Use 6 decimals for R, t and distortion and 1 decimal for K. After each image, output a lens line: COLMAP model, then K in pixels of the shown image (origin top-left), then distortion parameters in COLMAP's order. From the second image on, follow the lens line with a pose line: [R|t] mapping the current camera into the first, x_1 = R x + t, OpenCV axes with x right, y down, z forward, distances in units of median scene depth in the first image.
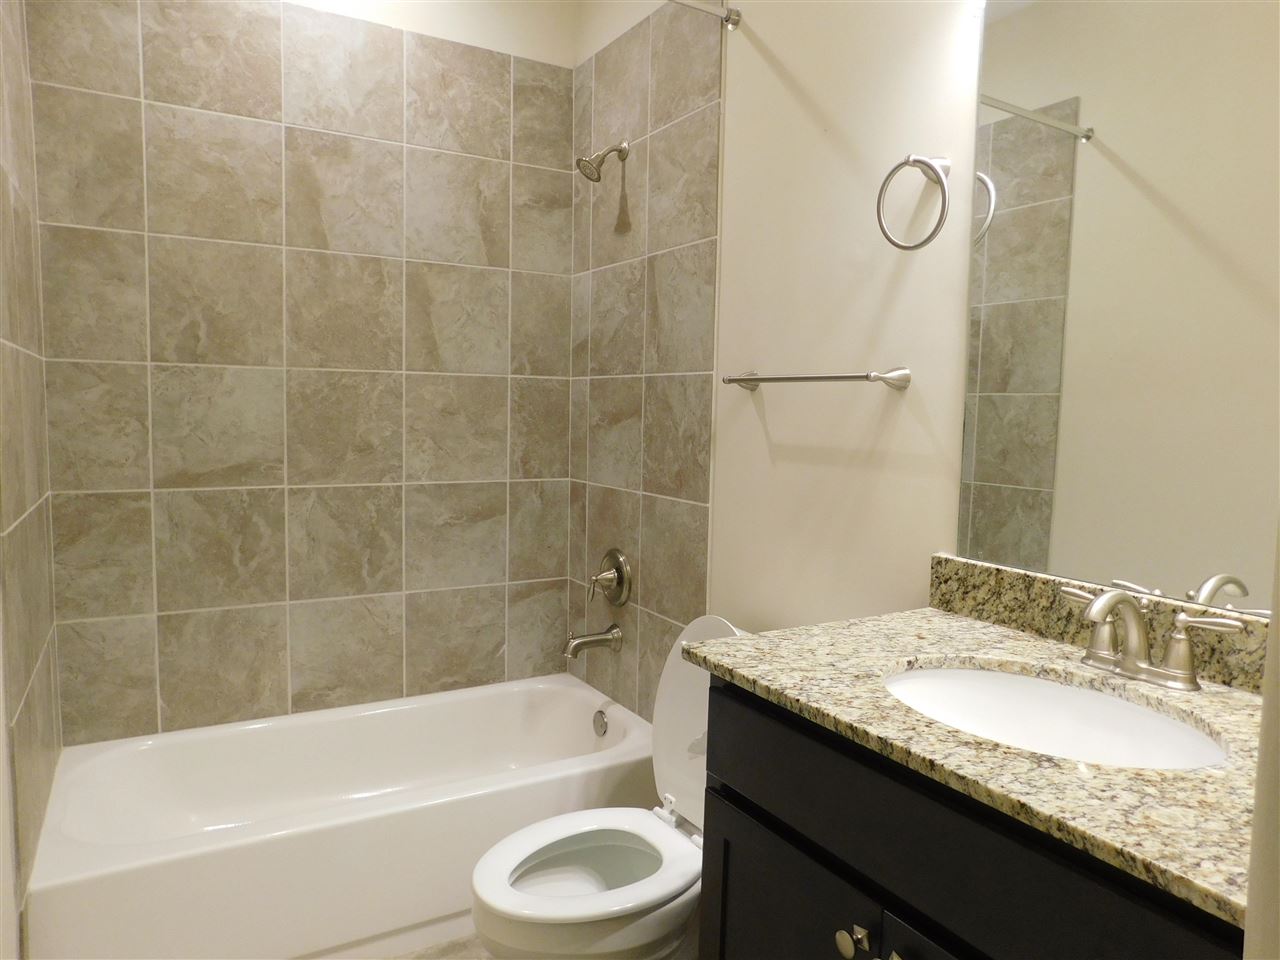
lens RADIAL K [[856.2, 0, 640.0], [0, 856.2, 480.0], [0, 0, 1]] dist [-0.059954, 0.056922]
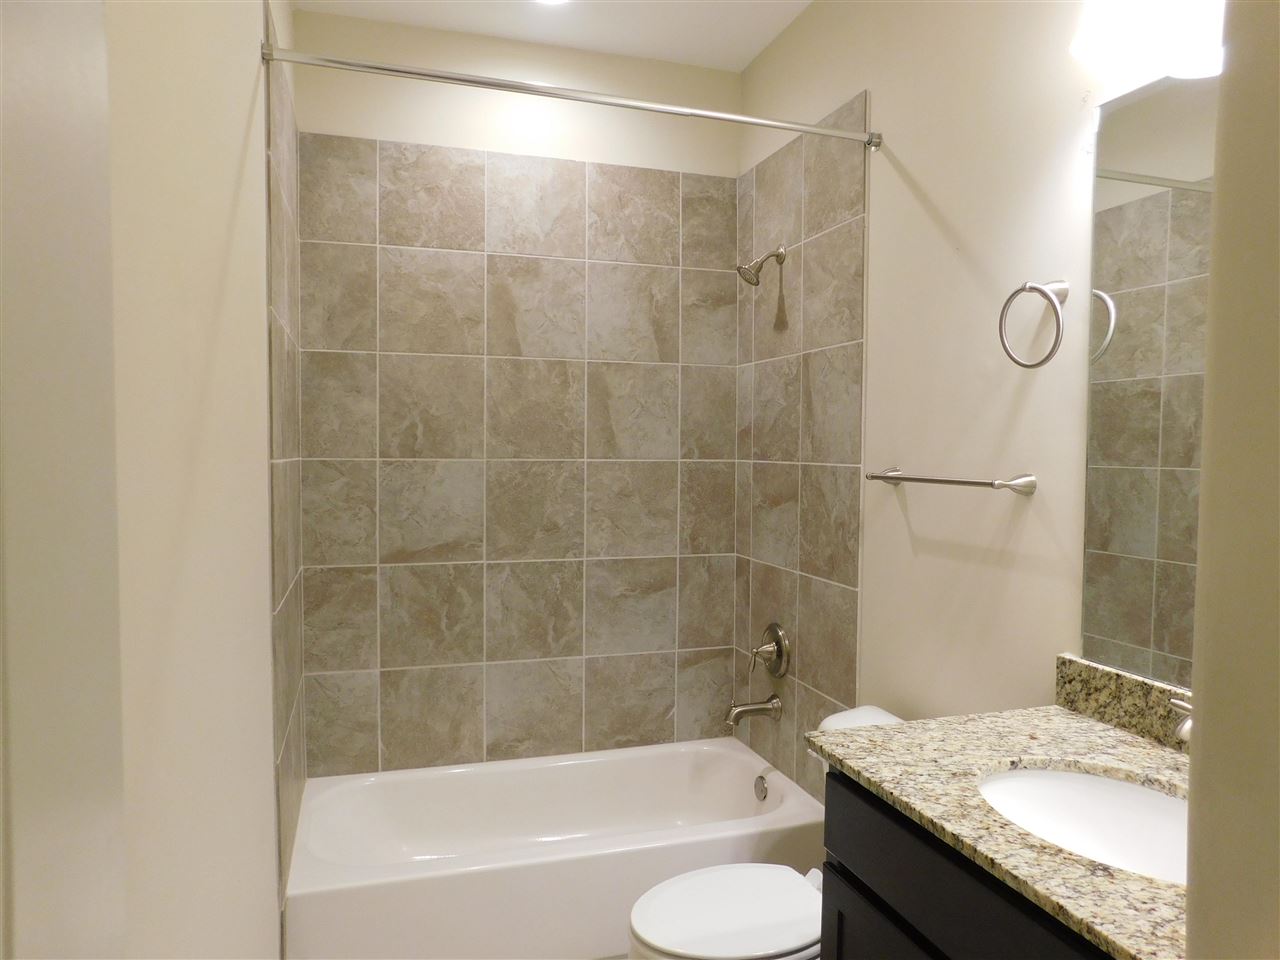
lens RADIAL K [[864.0, 0, 640.0], [0, 864.0, 480.0], [0, 0, 1]] dist [-0.045765, 0.054362]
pose [[0.975275, -0.005550, -0.220924, 0.050147], [-0.005779, 0.998702, -0.050604, -0.047523], [0.220918, 0.050630, 0.973977, -0.104590]]
